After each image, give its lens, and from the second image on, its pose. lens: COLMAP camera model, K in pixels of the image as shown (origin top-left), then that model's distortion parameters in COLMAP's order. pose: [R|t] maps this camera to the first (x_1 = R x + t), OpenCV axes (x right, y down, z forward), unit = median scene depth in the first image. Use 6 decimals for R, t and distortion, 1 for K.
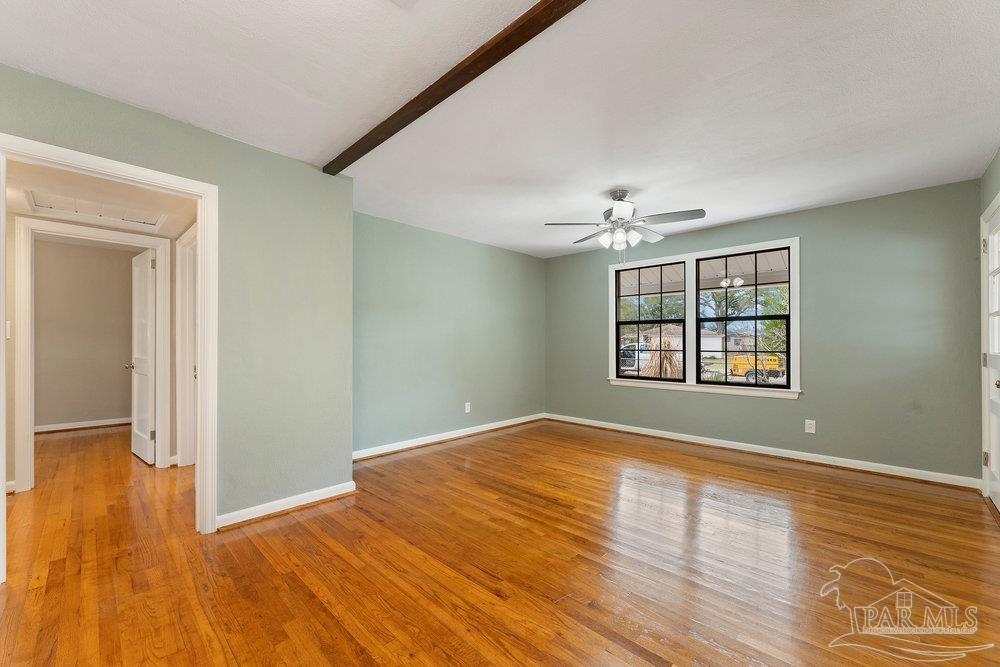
lens RADIAL K [[400.5, 0, 491.0], [0, 400.5, 336.2], [0, 0, 1]] dist [-0.010226, 0.000611]
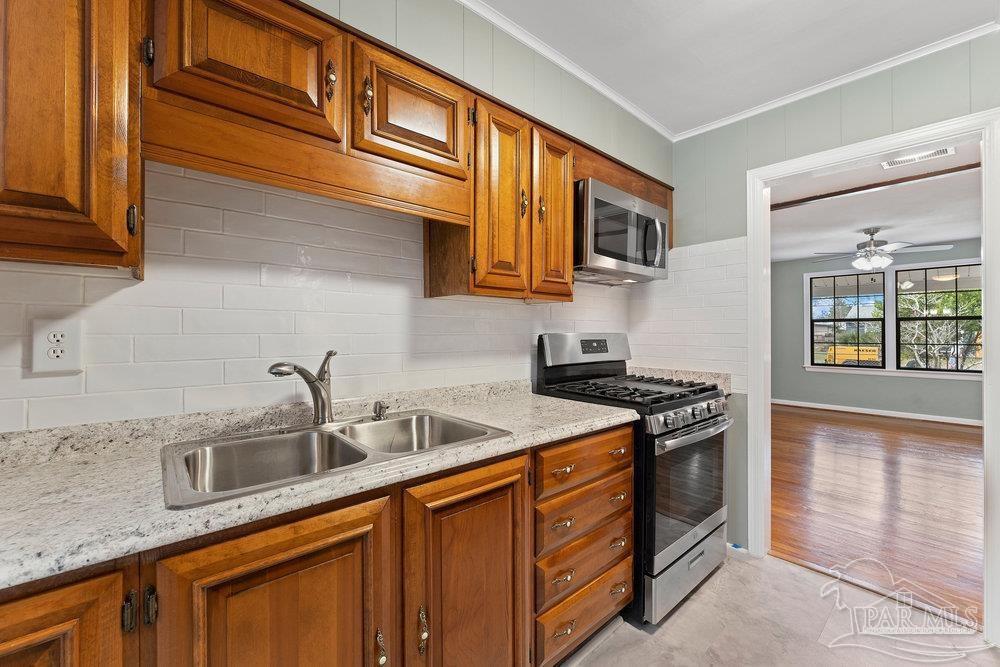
lens RADIAL K [[400.5, 0, 490.4], [0, 400.5, 331.6], [0, 0, 1]] dist [-0.010226, 0.000611]
pose [[0.996052, -0.001812, -0.088750, -0.699710], [0.002861, 0.999928, 0.011695, -0.021071], [0.088722, -0.011903, 0.995985, -0.382140]]
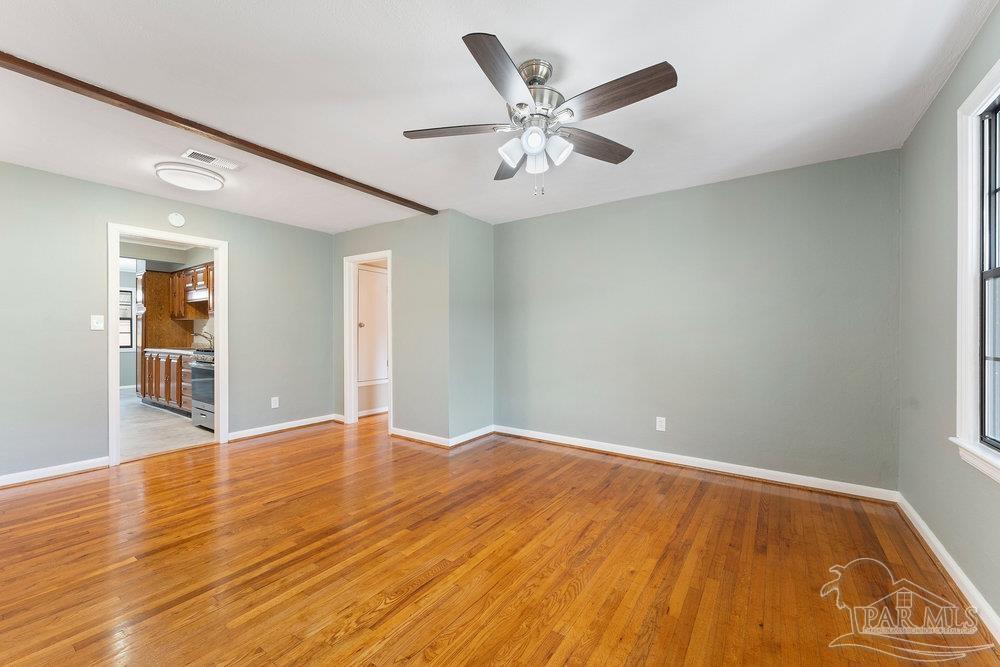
lens RADIAL K [[400.5, 0, 502.6], [0, 400.5, 332.1], [0, 0, 1]] dist [-0.010226, 0.000611]
pose [[0.181475, 0.004814, -0.983384, 0.705809], [0.005896, 0.999965, 0.005983, 0.007130], [0.983378, -0.006884, 0.181440, 0.689546]]
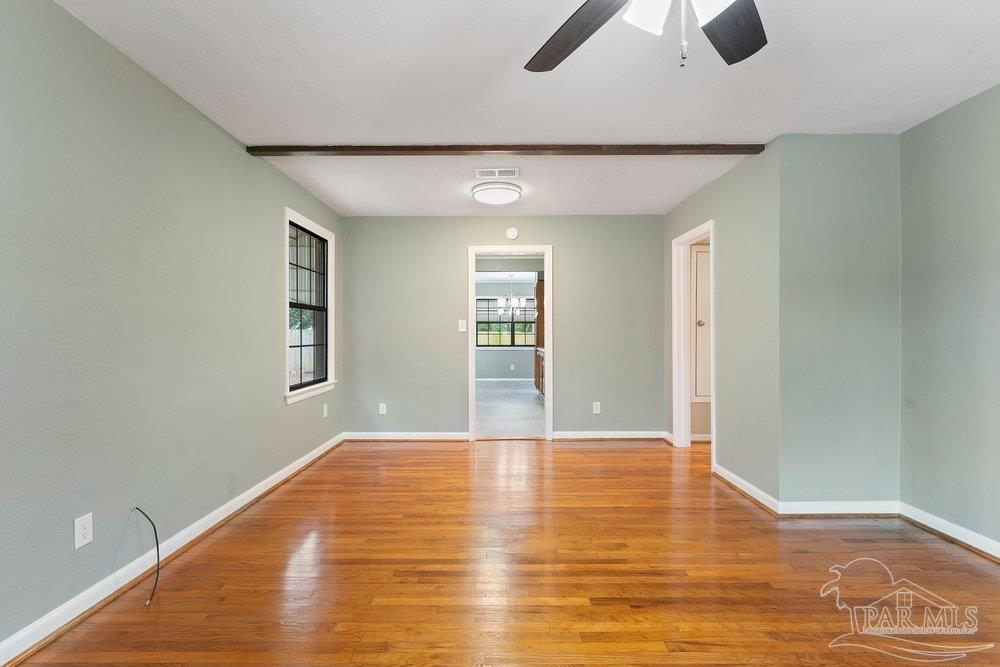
lens RADIAL K [[456.1, 0, 493.5], [0, 456.1, 336.9], [0, 0, 1]] dist [-0.003685, -0.001480]
pose [[-0.711679, 0.010079, -0.702432, 0.529603], [0.009822, 0.999942, 0.004396, 0.012502], [0.702436, -0.003771, -0.711737, 0.920970]]
